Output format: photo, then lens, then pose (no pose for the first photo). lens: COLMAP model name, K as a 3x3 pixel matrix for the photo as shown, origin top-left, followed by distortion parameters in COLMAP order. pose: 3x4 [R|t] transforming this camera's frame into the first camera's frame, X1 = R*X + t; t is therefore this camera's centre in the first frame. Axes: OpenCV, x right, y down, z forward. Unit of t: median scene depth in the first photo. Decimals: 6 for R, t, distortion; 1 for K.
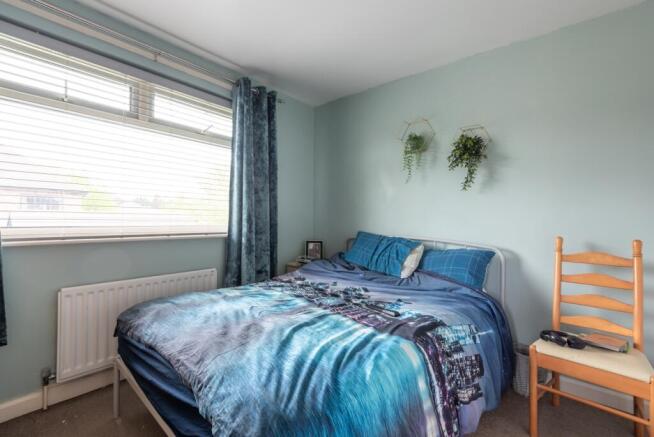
lens RADIAL K [[293.6, 0, 323.6], [0, 293.6, 215.5], [0, 0, 1]] dist [0.019938, -0.007095]
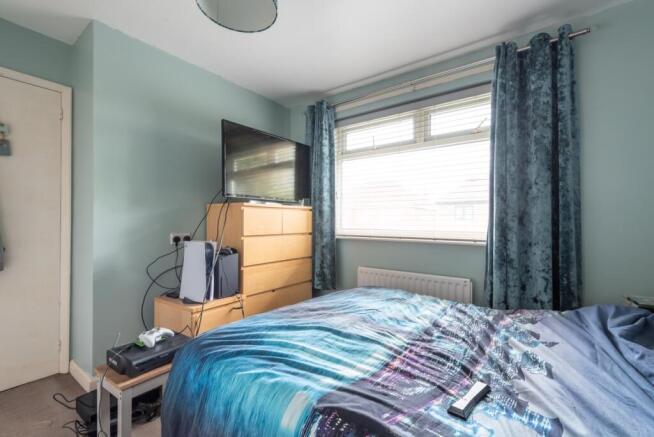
lens RADIAL K [[293.6, 0, 329.4], [0, 293.6, 219.0], [0, 0, 1]] dist [0.019938, -0.007095]
pose [[0.064911, -0.025654, -0.997561, 0.755654], [0.001334, 0.999671, -0.025622, 0.025991], [0.997890, 0.000332, 0.064923, 0.775598]]
